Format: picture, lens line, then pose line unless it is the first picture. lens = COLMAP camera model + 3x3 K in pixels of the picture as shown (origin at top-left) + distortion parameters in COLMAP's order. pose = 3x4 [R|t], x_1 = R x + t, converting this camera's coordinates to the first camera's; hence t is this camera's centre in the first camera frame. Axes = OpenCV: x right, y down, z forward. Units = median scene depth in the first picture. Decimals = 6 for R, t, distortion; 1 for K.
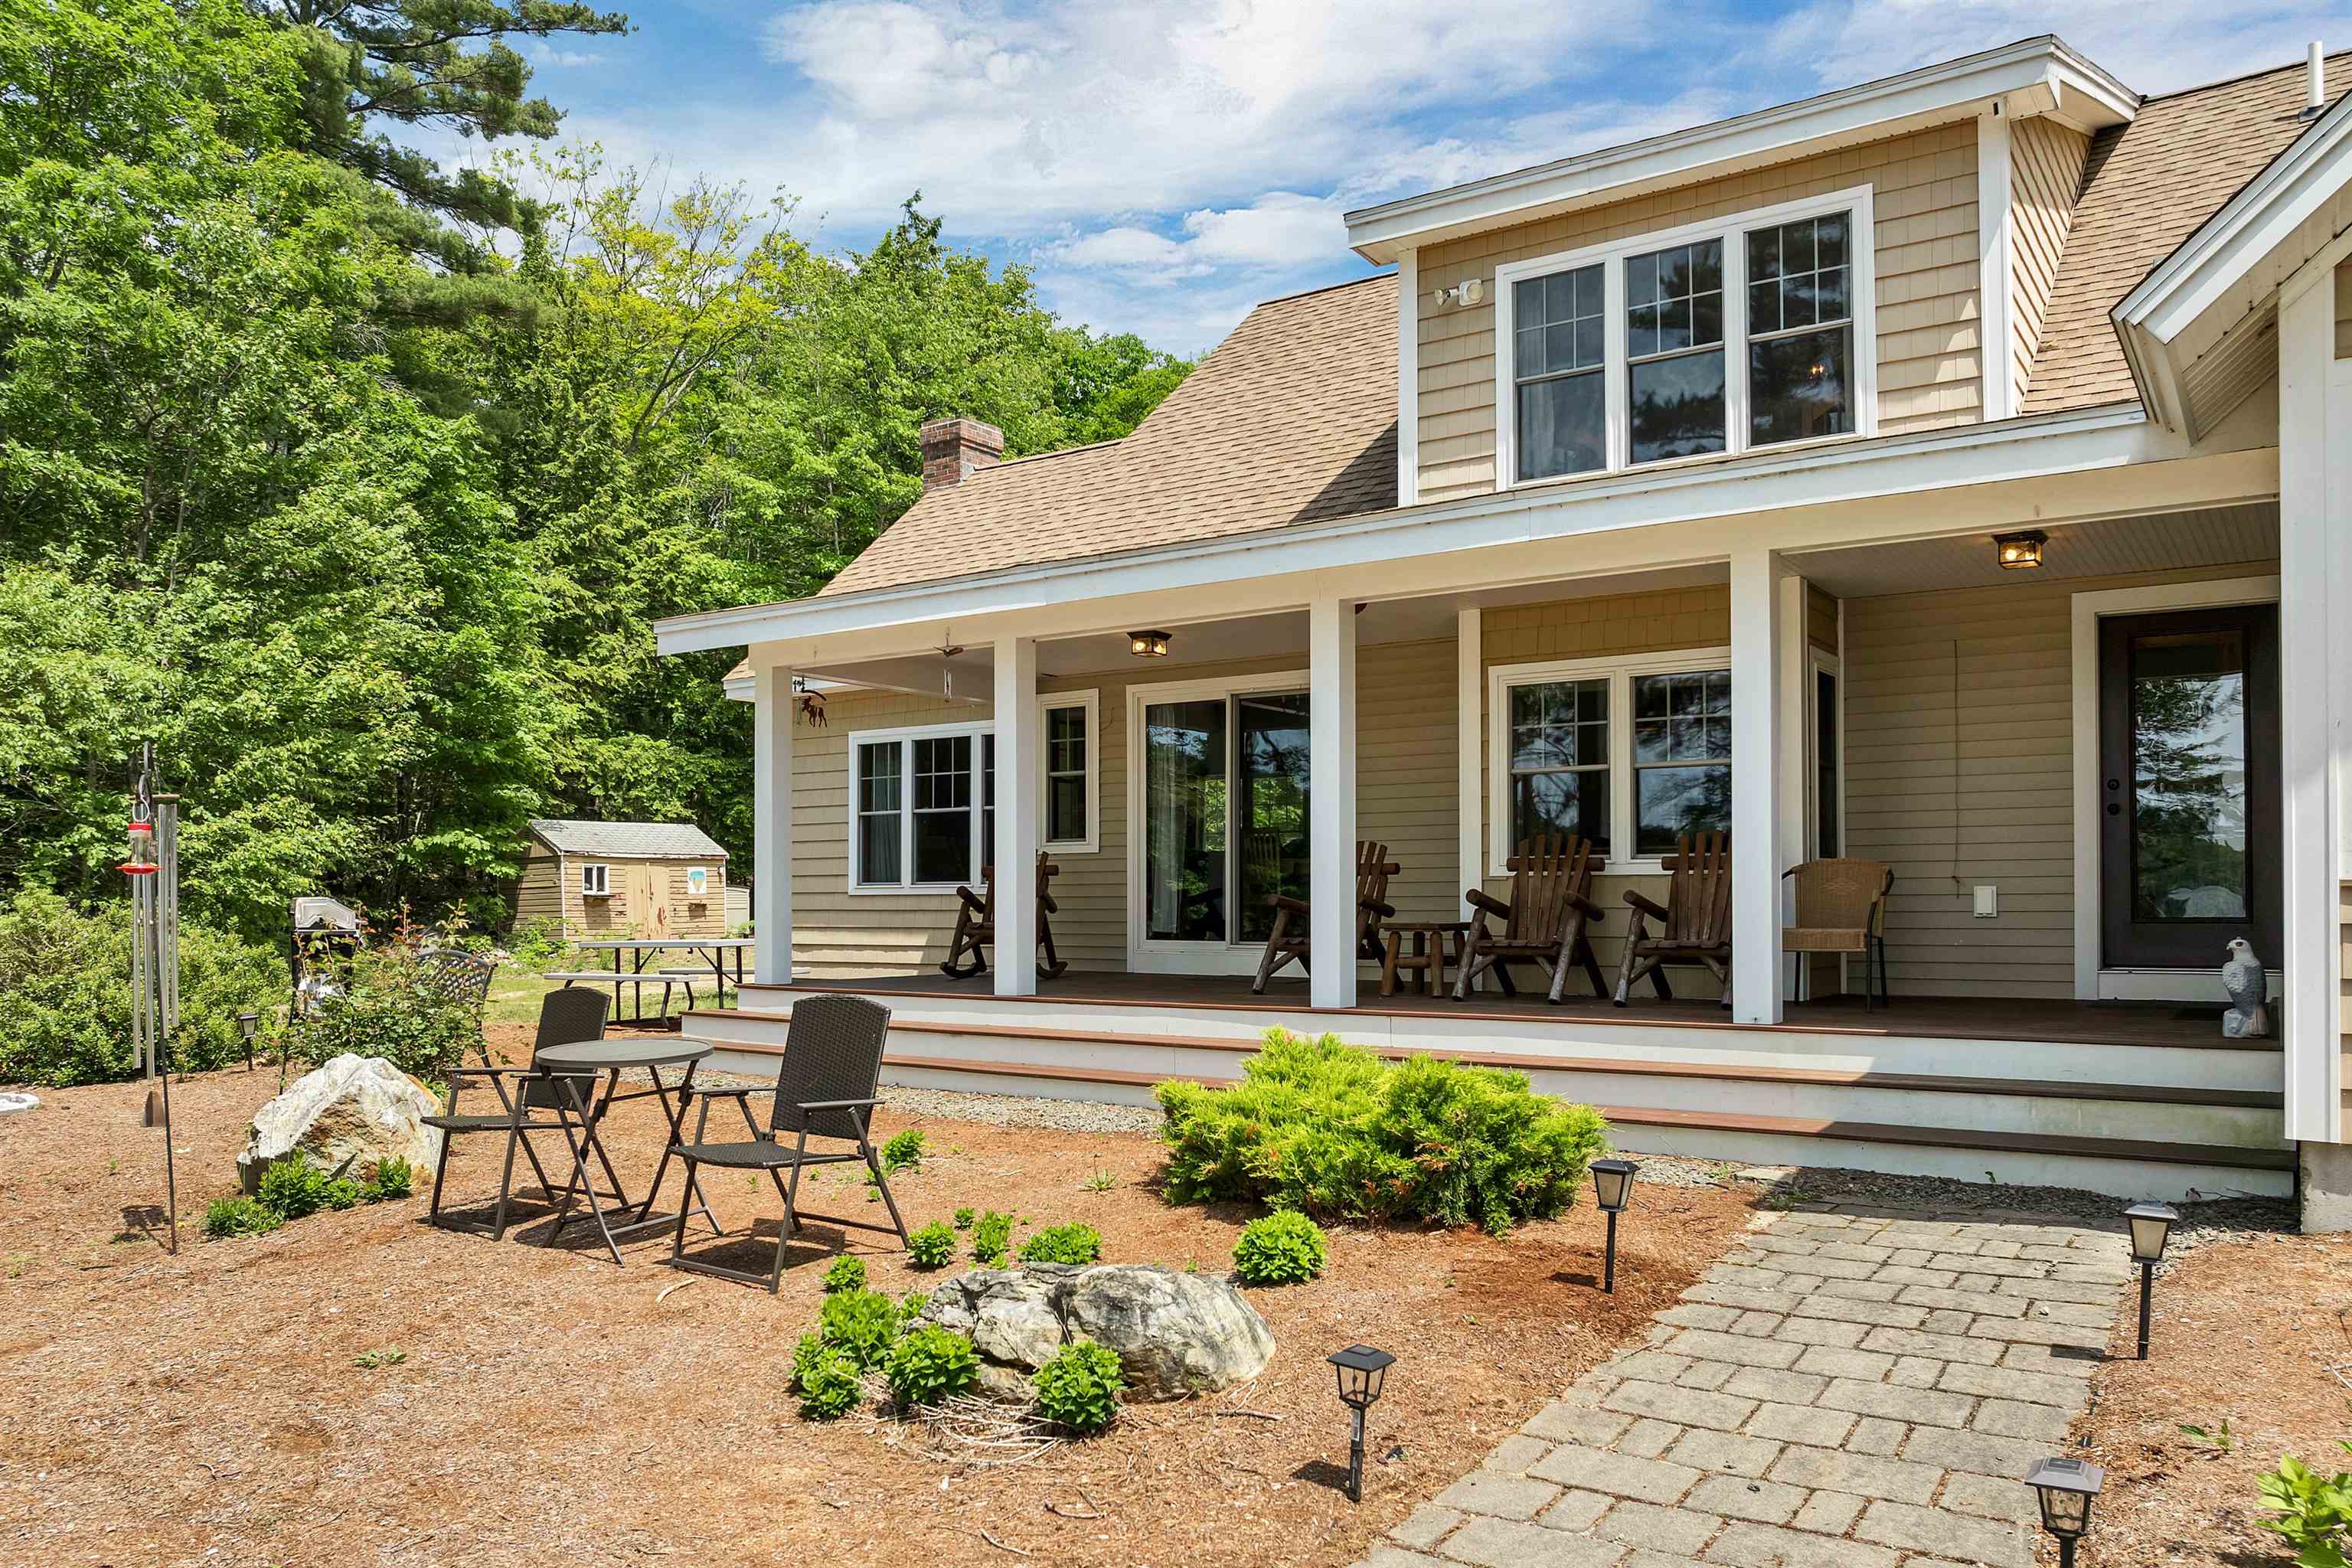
lens RADIAL K [[1679.6, 0, 1180.8], [0, 1679.6, 853.5], [0, 0, 1]] dist [-0.031250, 0.015777]
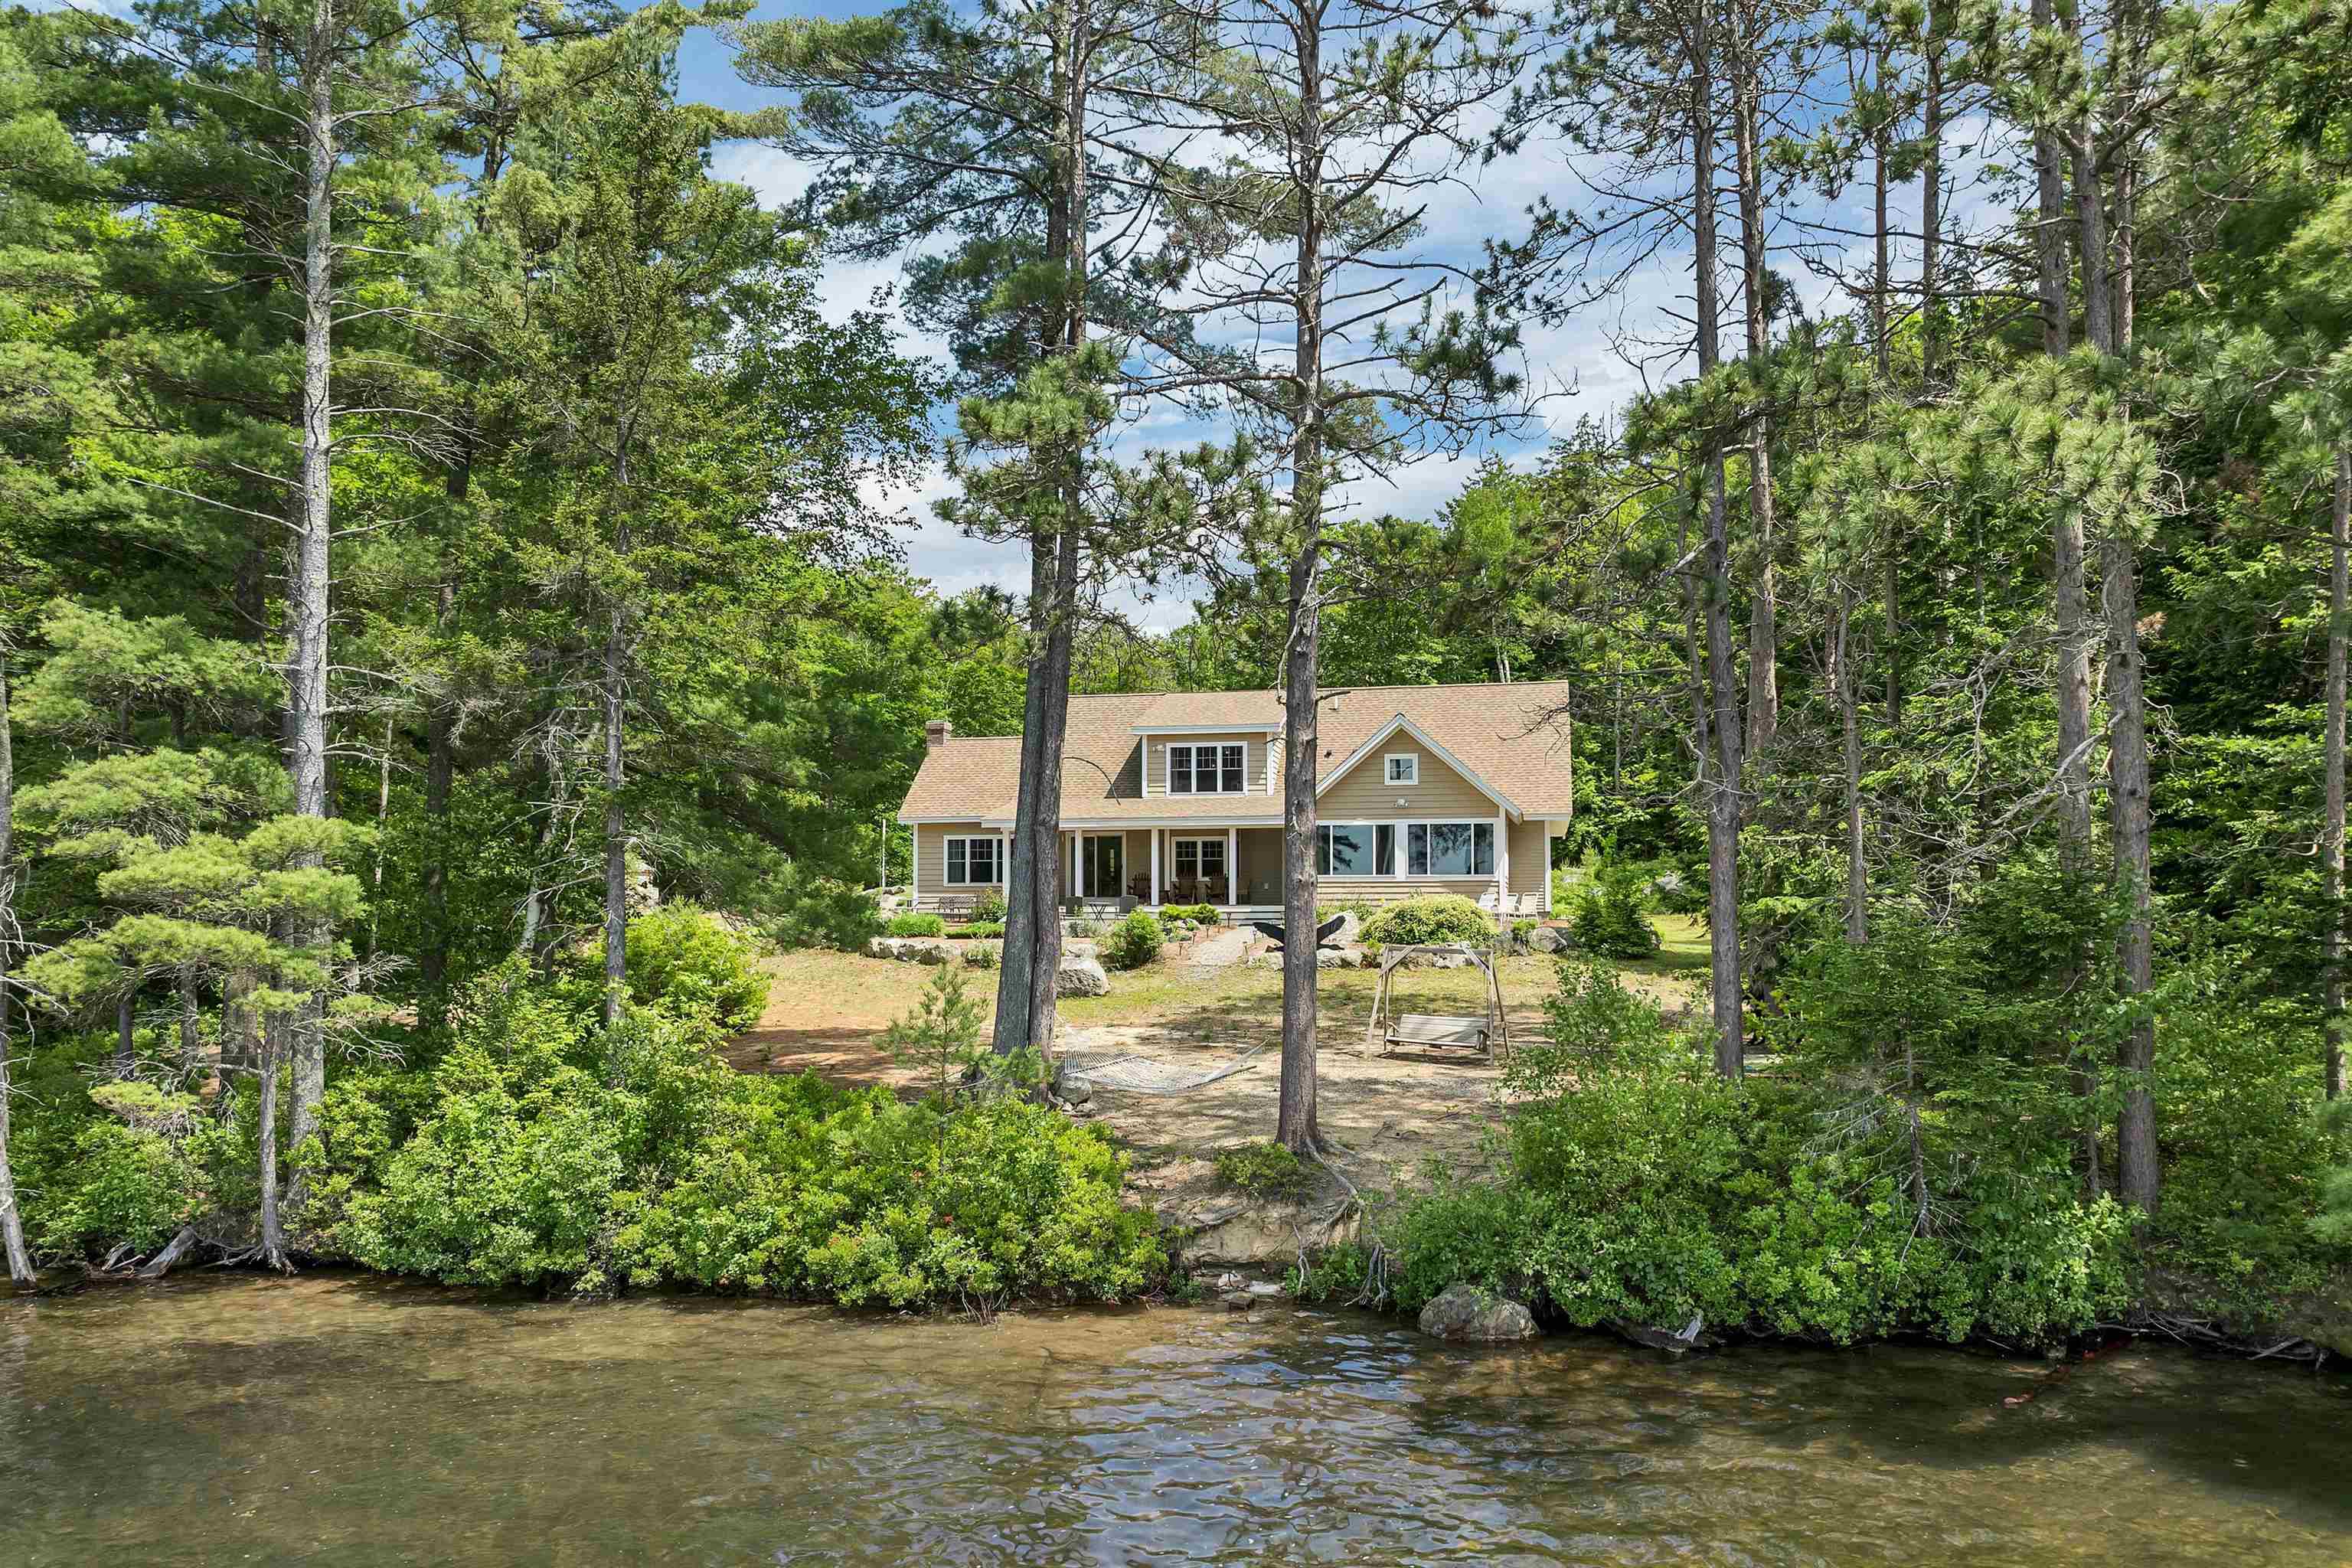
lens RADIAL K [[1679.6, 0, 1174.5], [0, 1679.6, 793.3], [0, 0, 1]] dist [-0.031250, 0.015777]
pose [[0.922301, 0.027341, 0.385505, -0.570656], [-0.010250, 0.998874, -0.046322, -0.005212], [-0.386337, 0.038772, 0.921542, -1.176176]]
